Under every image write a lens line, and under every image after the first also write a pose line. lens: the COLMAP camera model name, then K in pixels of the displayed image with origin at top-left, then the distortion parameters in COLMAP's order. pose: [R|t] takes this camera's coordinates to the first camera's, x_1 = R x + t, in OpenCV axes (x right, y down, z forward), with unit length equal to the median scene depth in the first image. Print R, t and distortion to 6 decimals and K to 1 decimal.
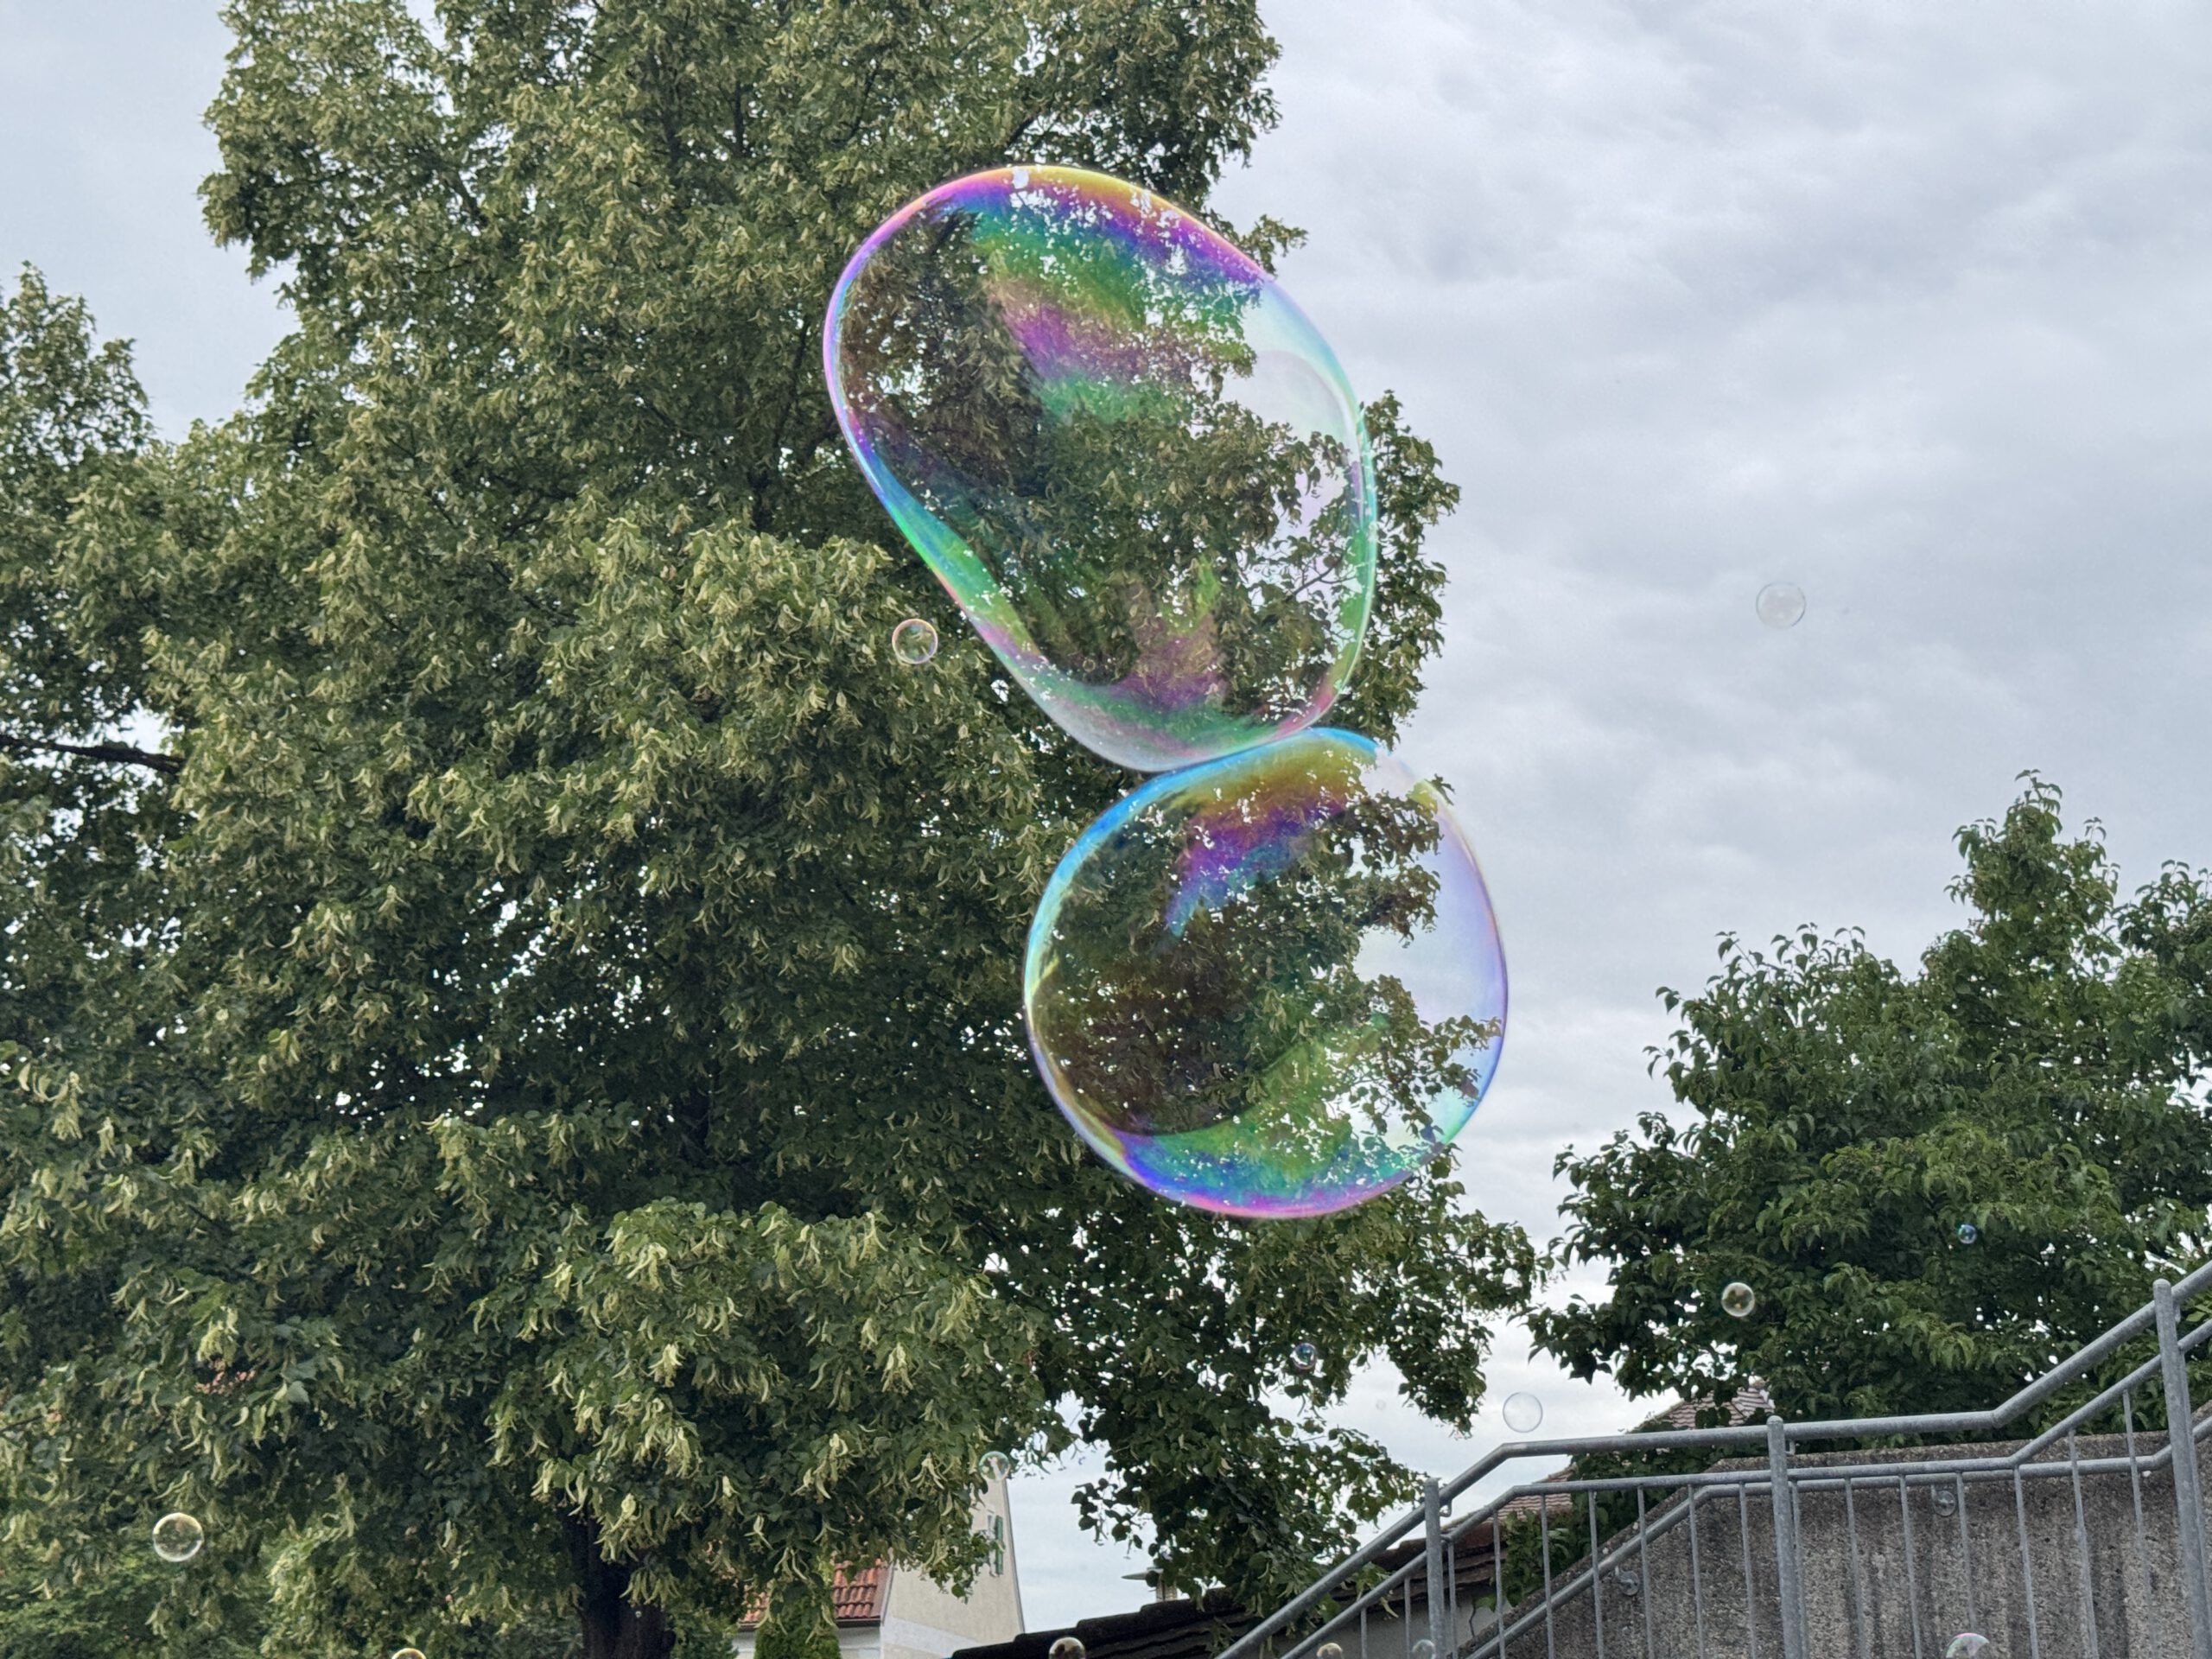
lens RADIAL K [[3037.6, 0, 1115.9], [0, 3037.6, 823.2], [0, 0, 1]] dist [0.131198, 0.000000]
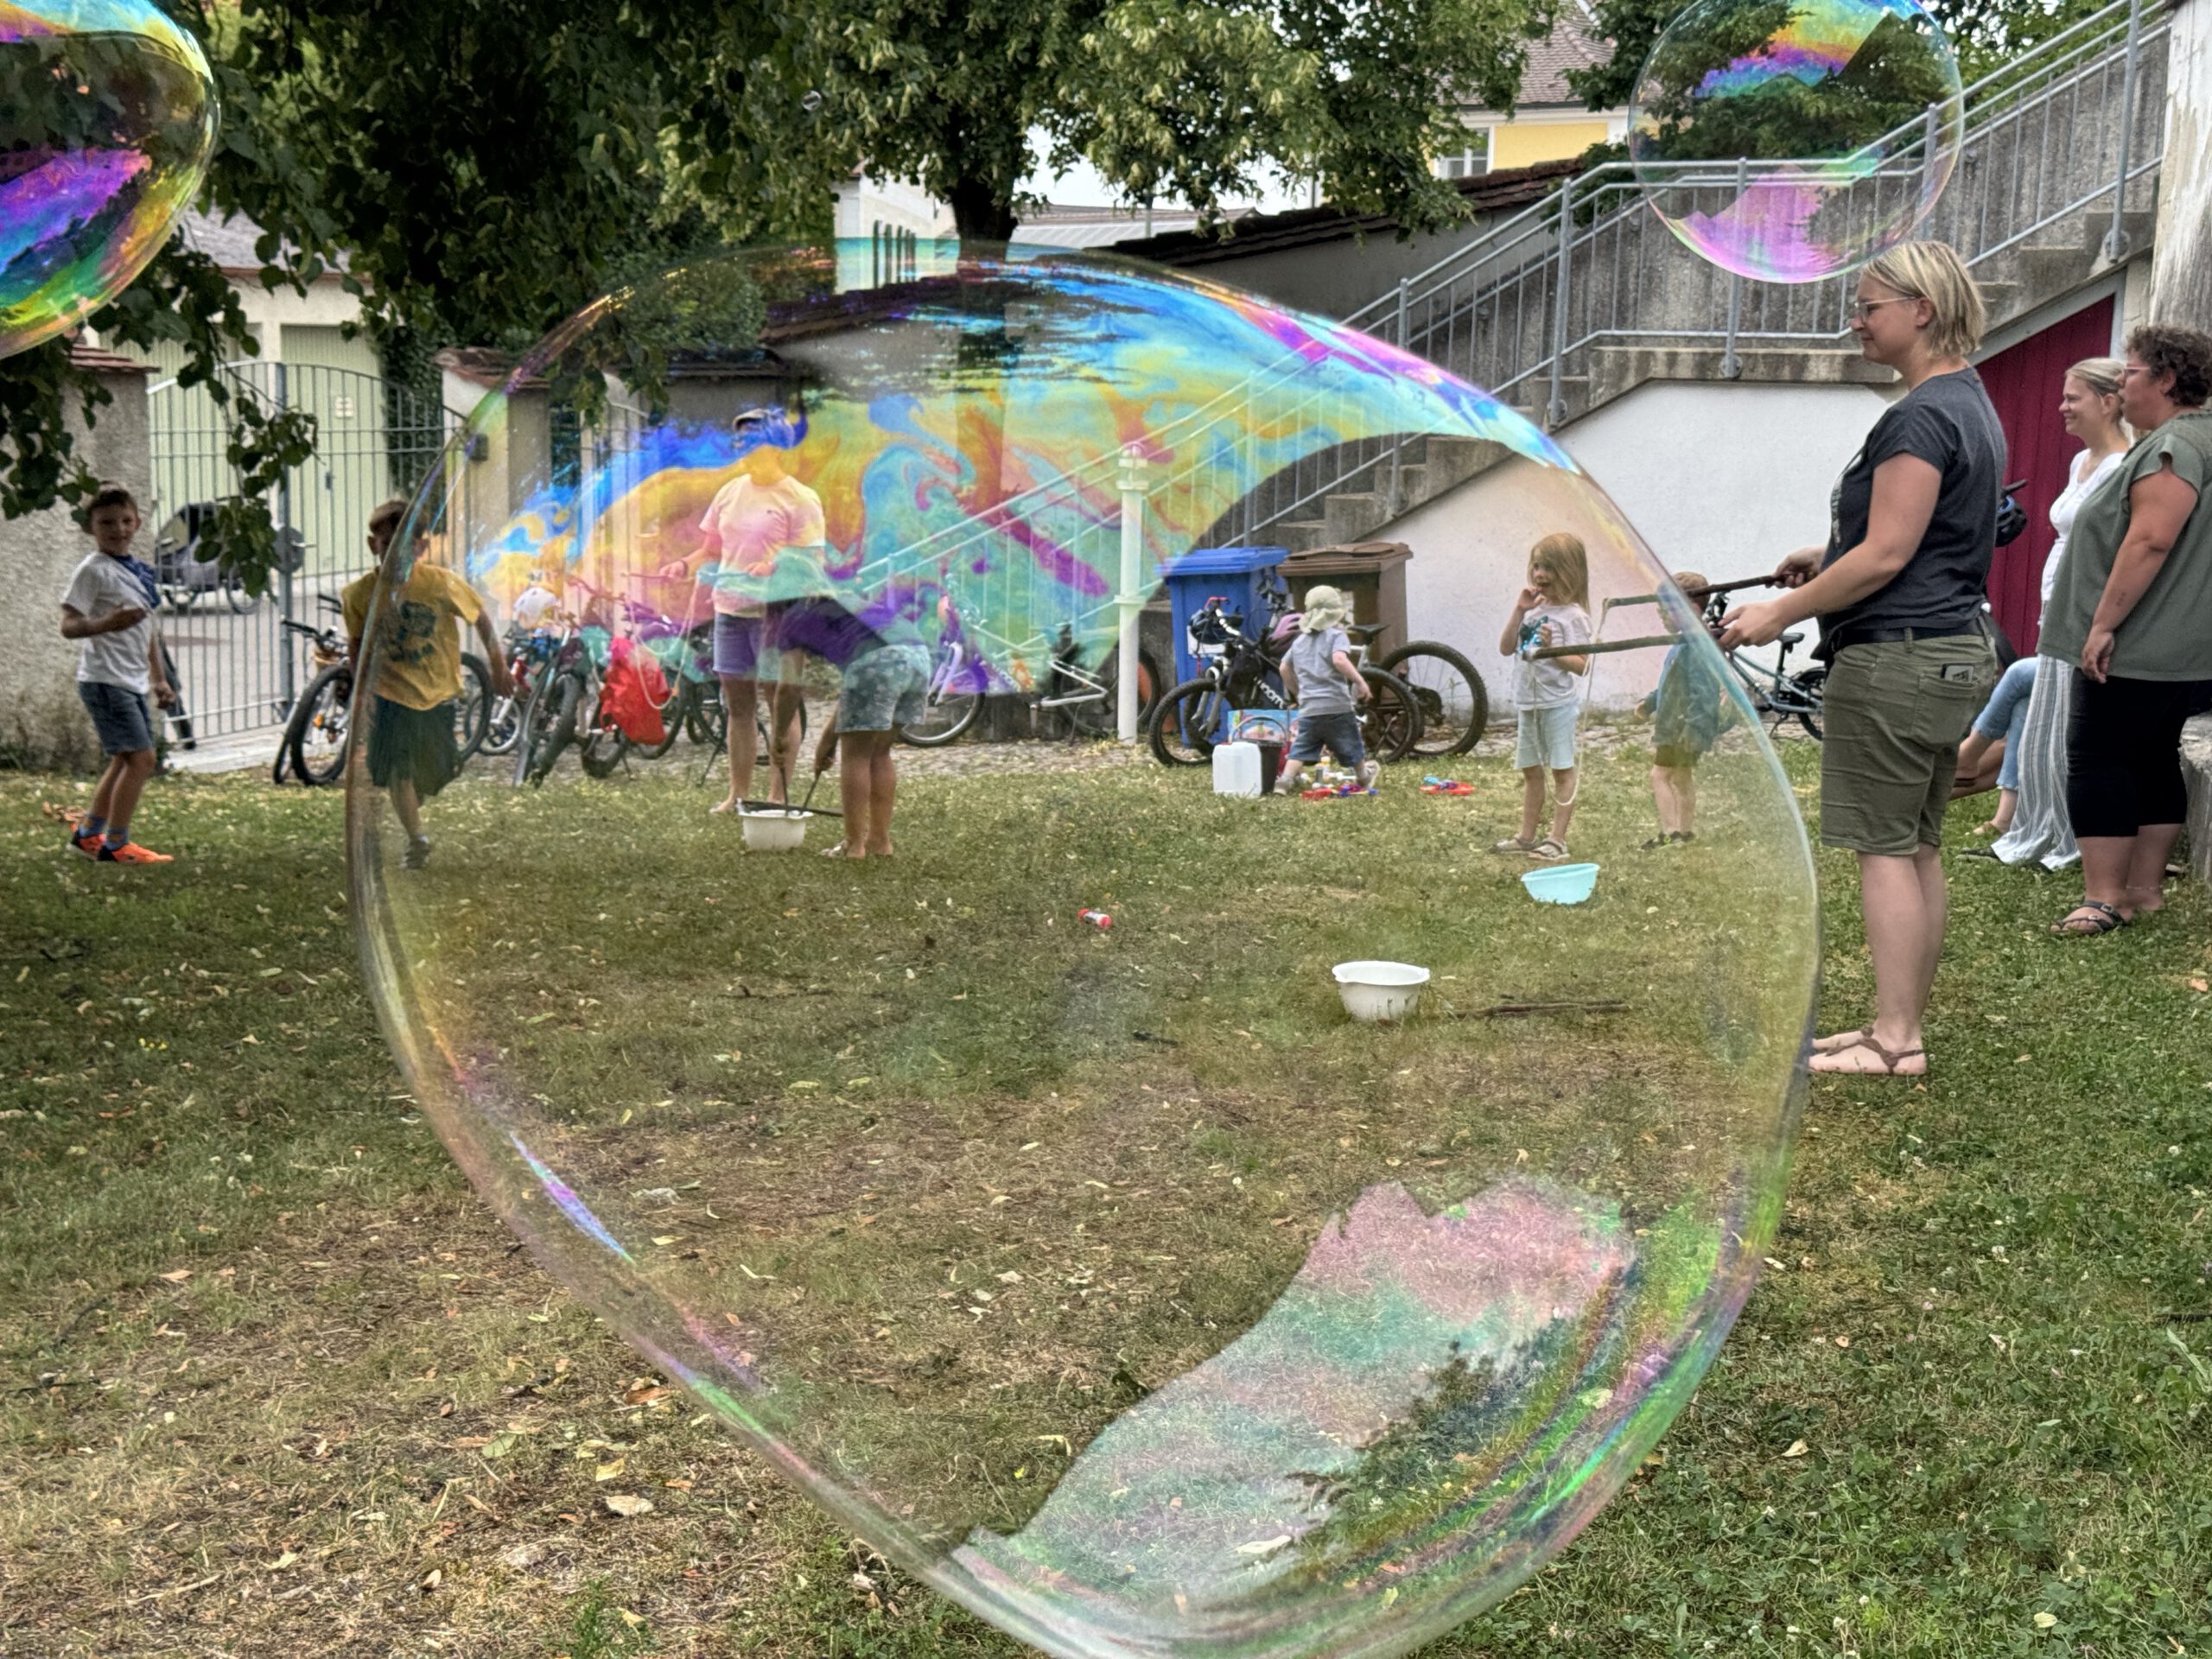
lens RADIAL K [[3037.6, 0, 1094.6], [0, 3037.6, 814.1], [0, 0, 1]] dist [0.131198, 0.000000]
pose [[0.997803, 0.030408, 0.058866, -0.276350], [-0.053133, 0.898013, 0.436748, -0.244468], [-0.039582, -0.438916, 0.897656, -0.880506]]
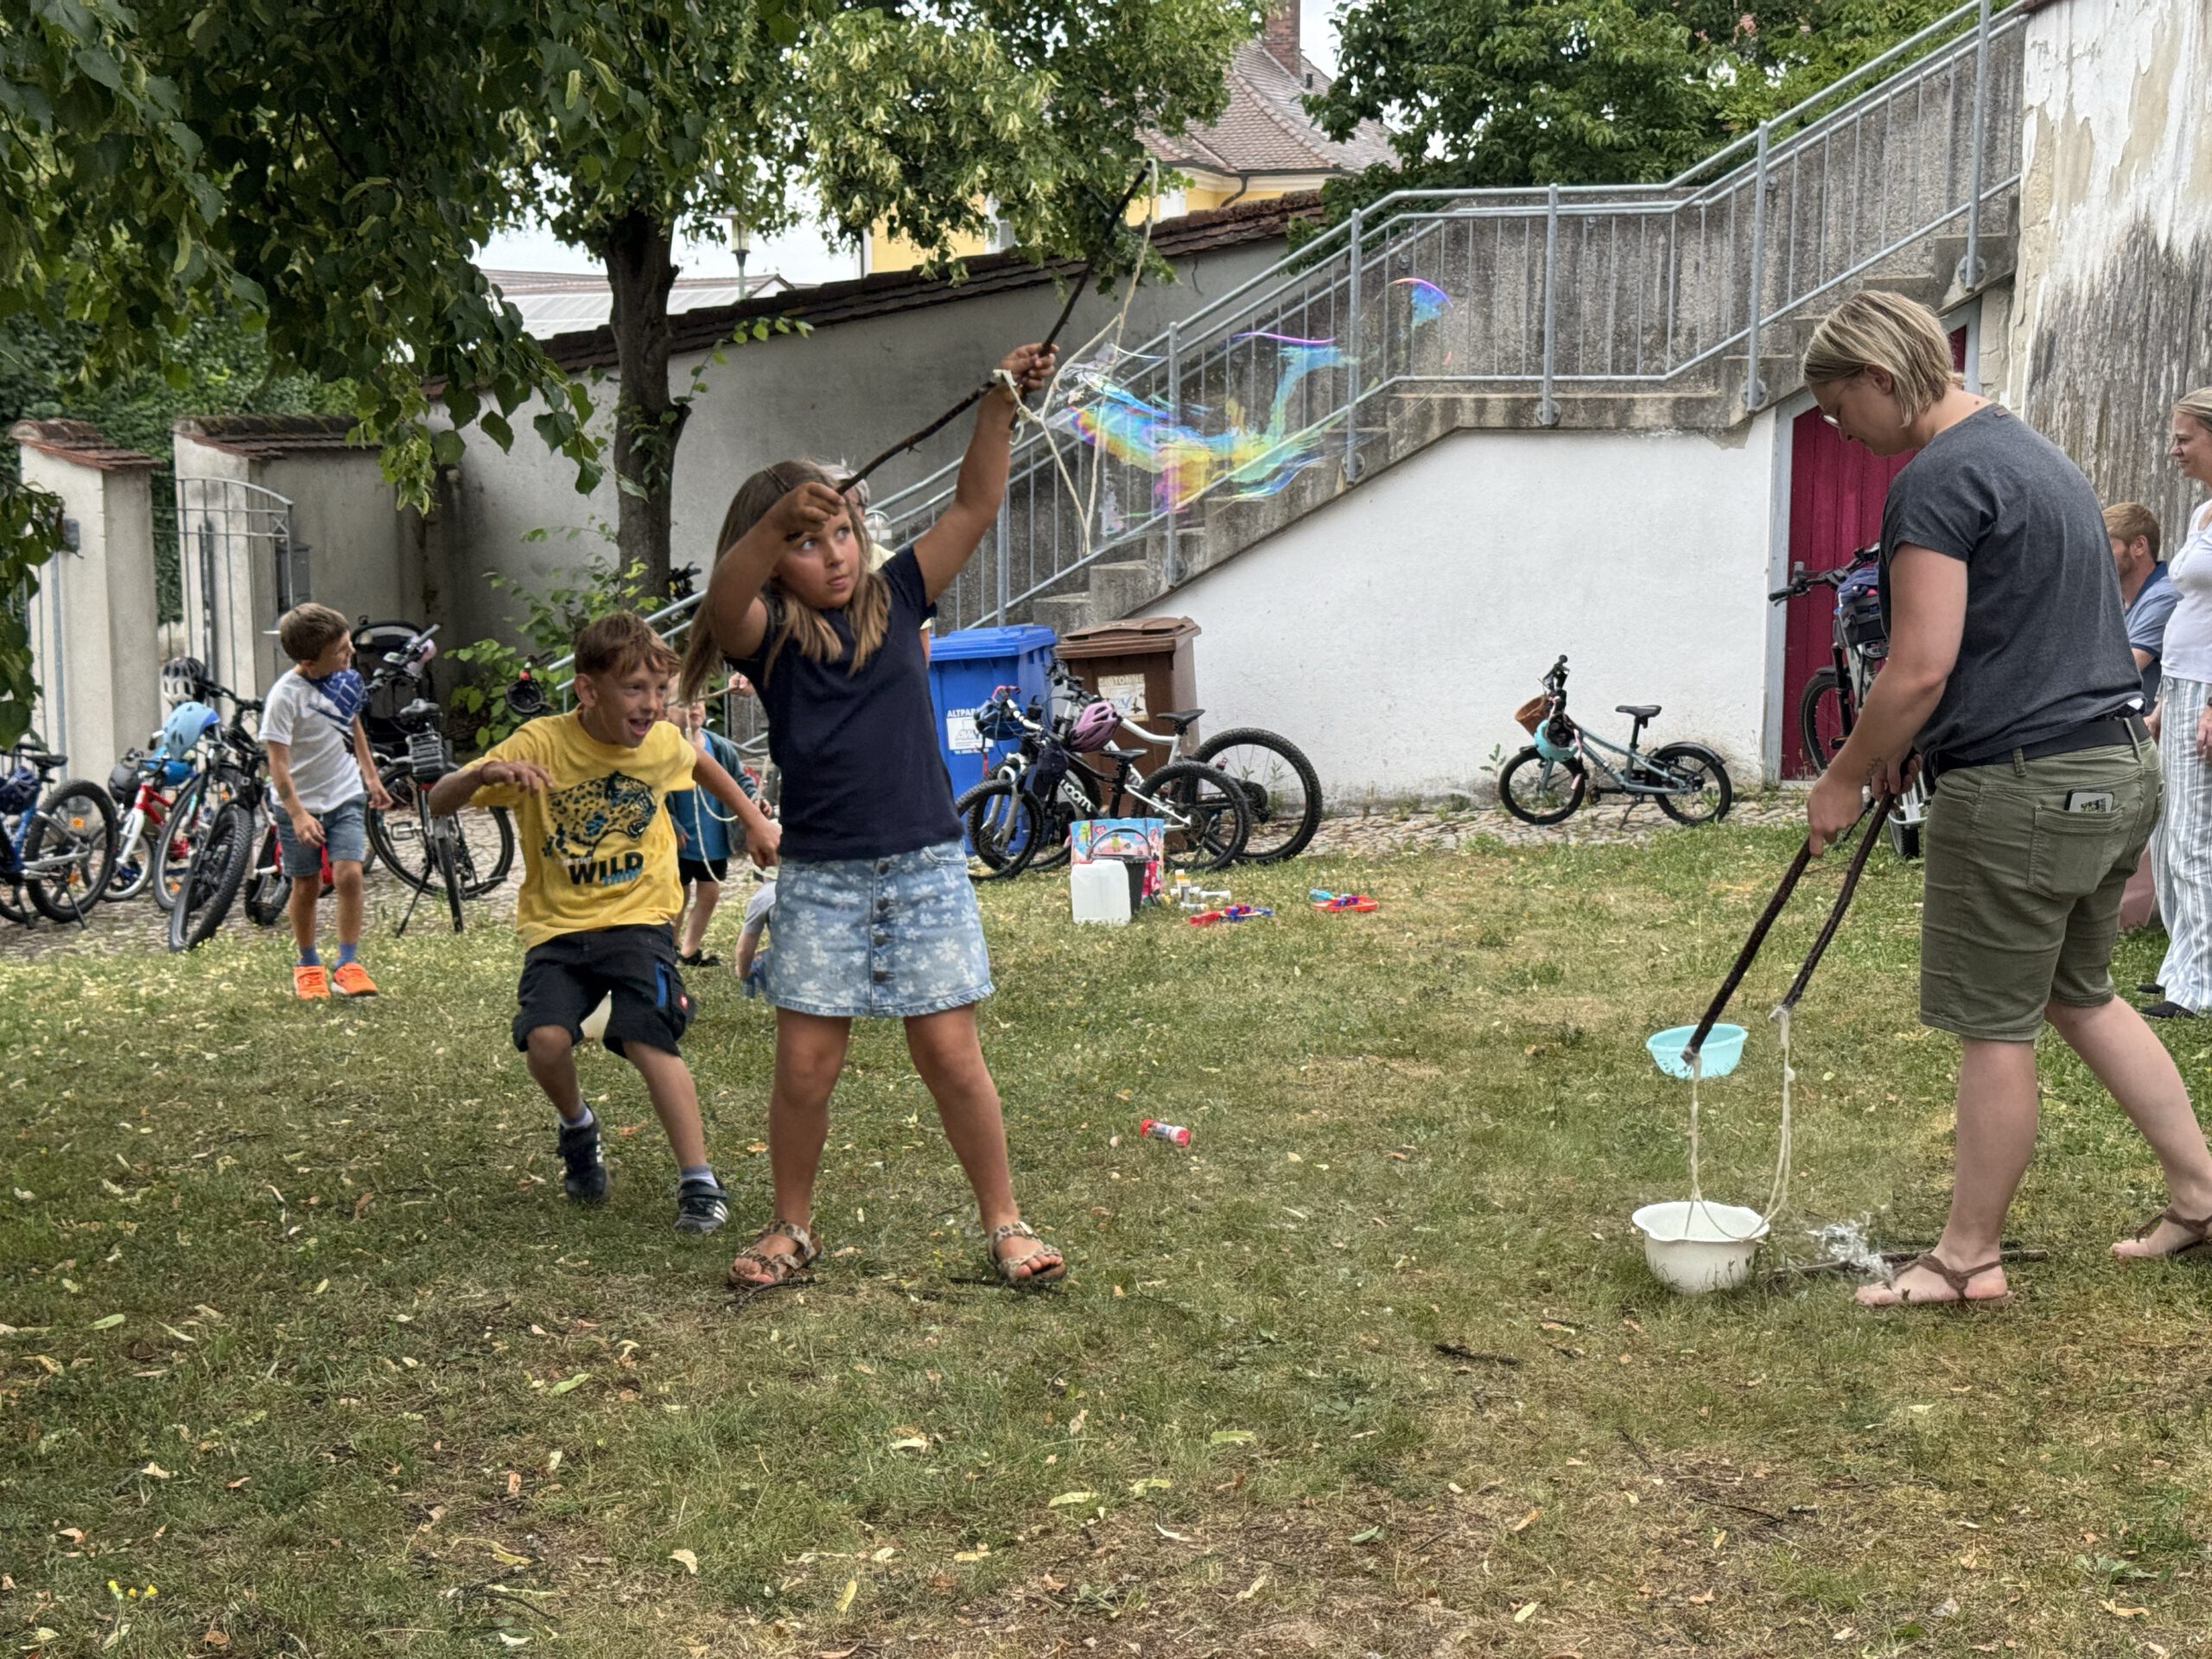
lens RADIAL K [[3037.6, 0, 1108.3], [0, 3037.6, 819.8], [0, 0, 1]] dist [0.131198, 0.000000]
pose [[0.975915, -0.009280, 0.217953, -0.383531], [-0.082289, 0.909630, 0.407189, -0.163354], [-0.202035, -0.415317, 0.886958, -0.657568]]
